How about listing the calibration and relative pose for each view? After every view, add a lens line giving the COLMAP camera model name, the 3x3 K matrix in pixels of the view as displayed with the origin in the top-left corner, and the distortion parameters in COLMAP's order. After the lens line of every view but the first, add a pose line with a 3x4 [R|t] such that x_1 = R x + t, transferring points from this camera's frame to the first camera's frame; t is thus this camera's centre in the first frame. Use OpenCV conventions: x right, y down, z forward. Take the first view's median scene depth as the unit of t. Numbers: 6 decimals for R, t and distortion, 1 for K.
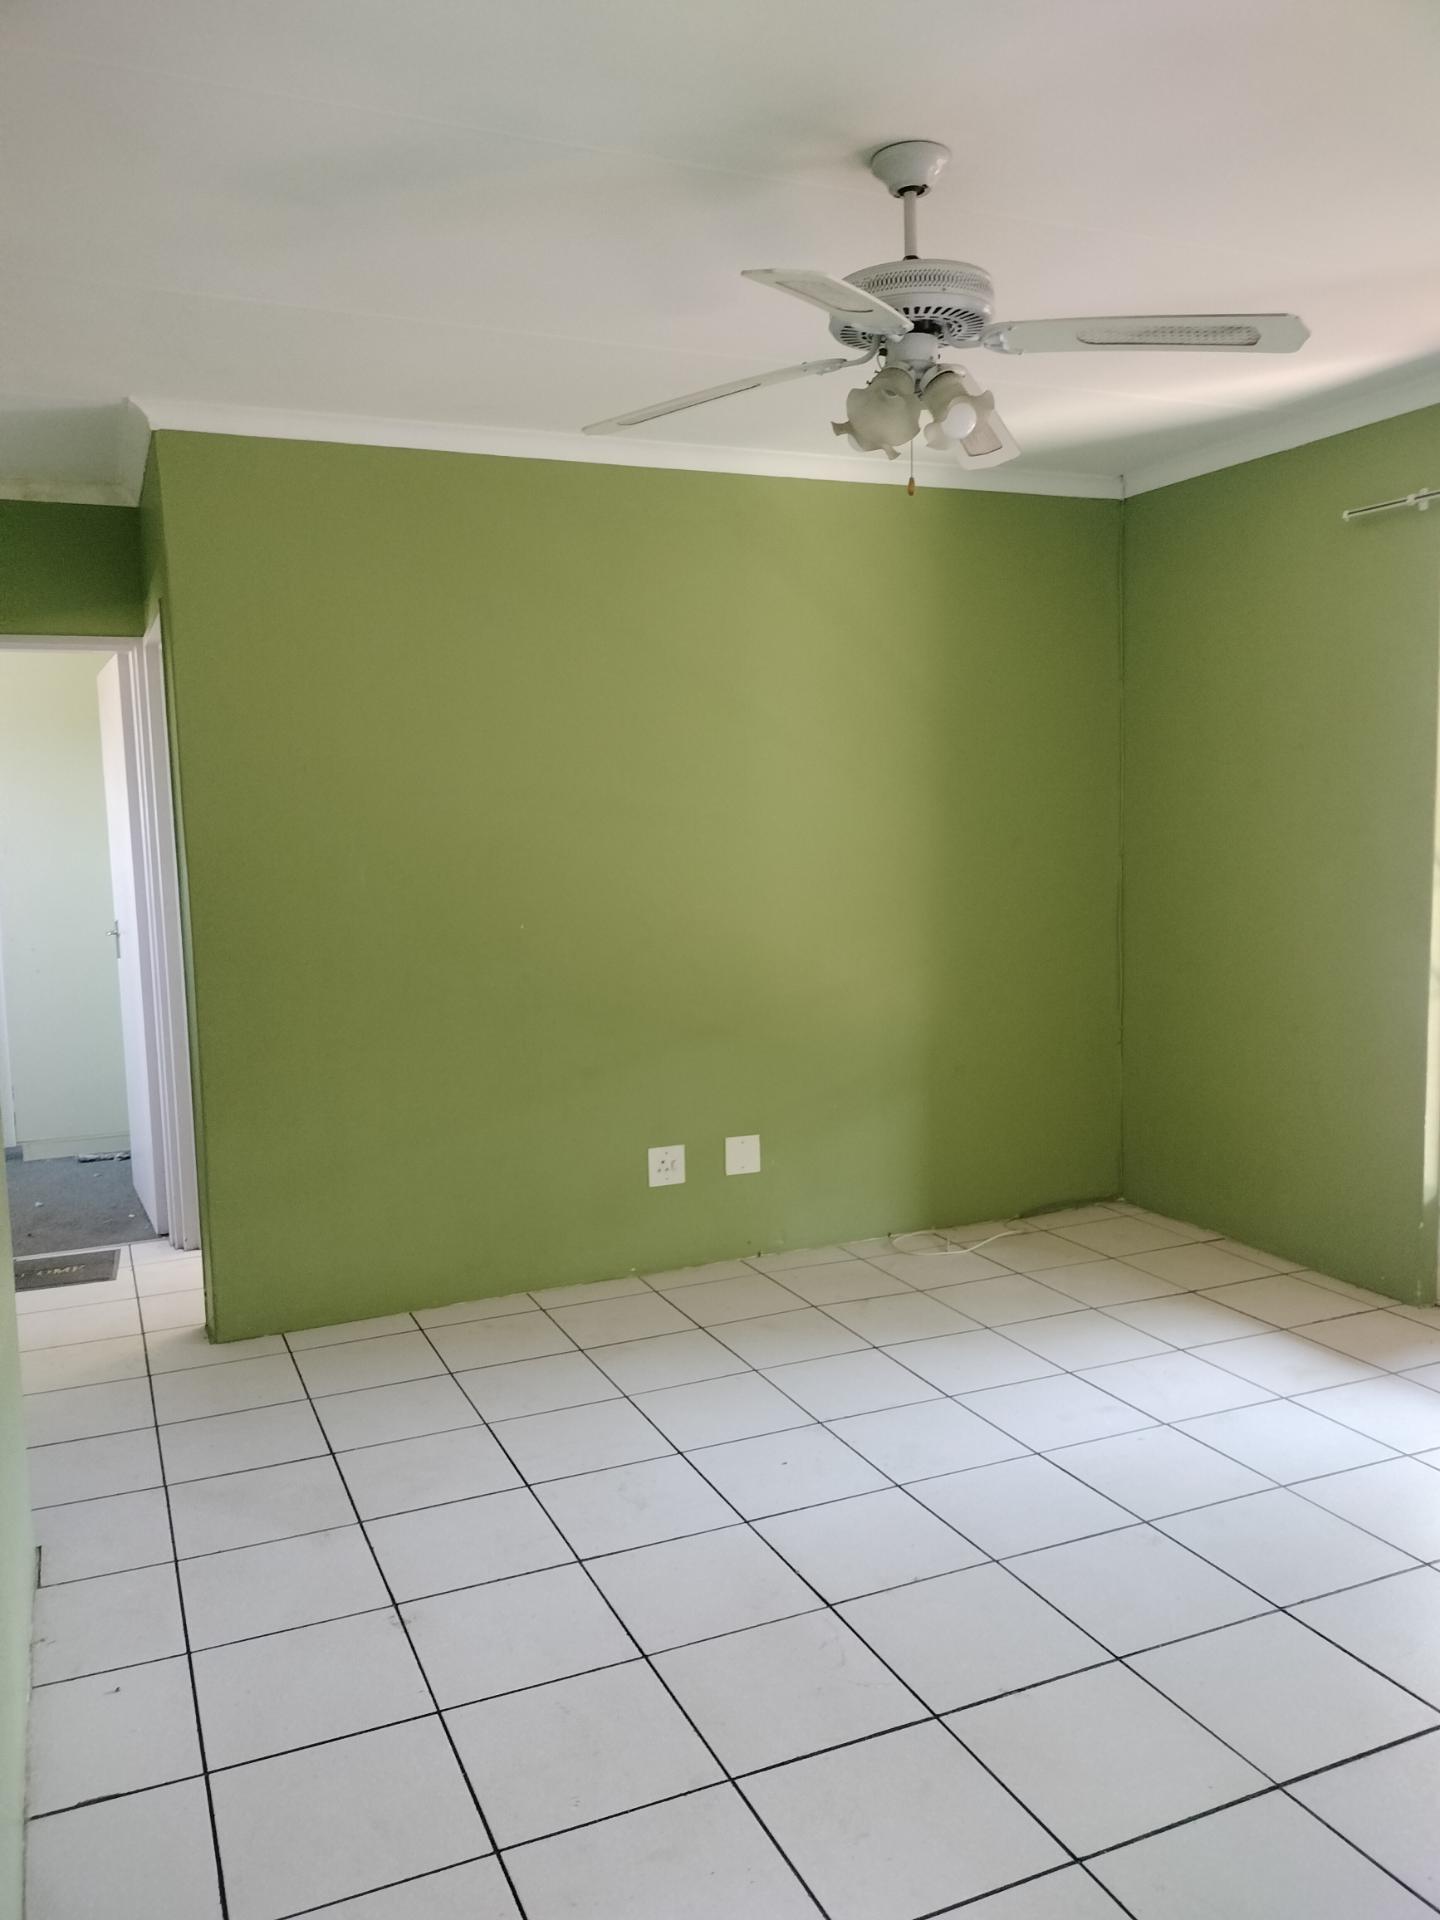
lens RADIAL K [[1462.6, 0, 715.3], [0, 1462.6, 959.3], [0, 0, 1]] dist [0.051302, 0.000940]
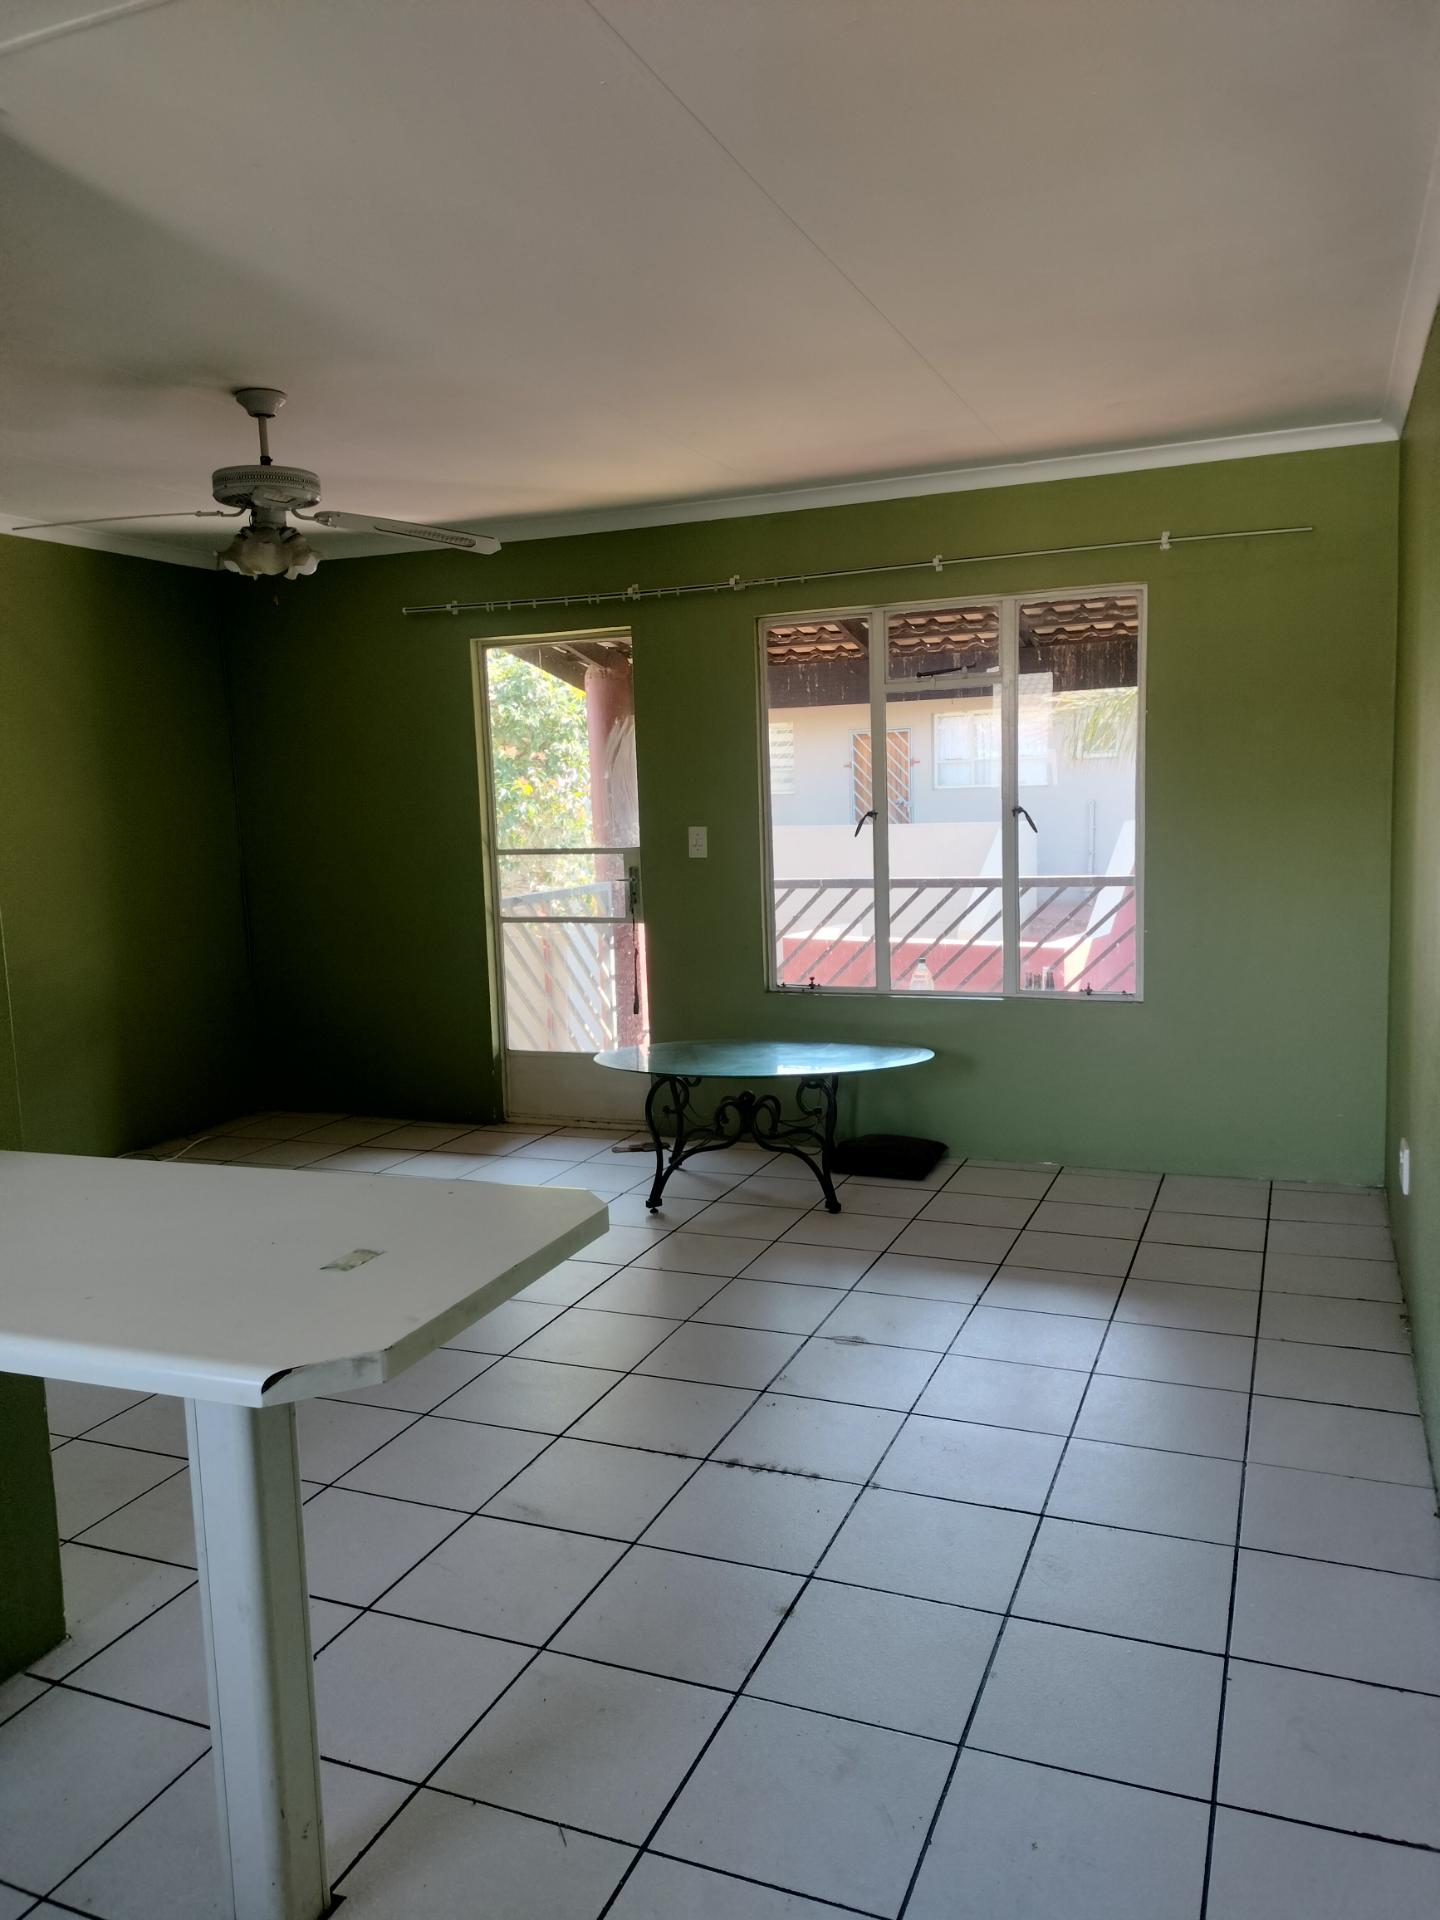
lens RADIAL K [[1462.6, 0, 717.5], [0, 1462.6, 962.1], [0, 0, 1]] dist [0.051302, 0.000940]
pose [[0.708814, -0.090618, 0.699550, -0.450440], [0.089004, 0.995278, 0.038743, 0.026770], [-0.699757, 0.034801, 0.713532, -0.288876]]
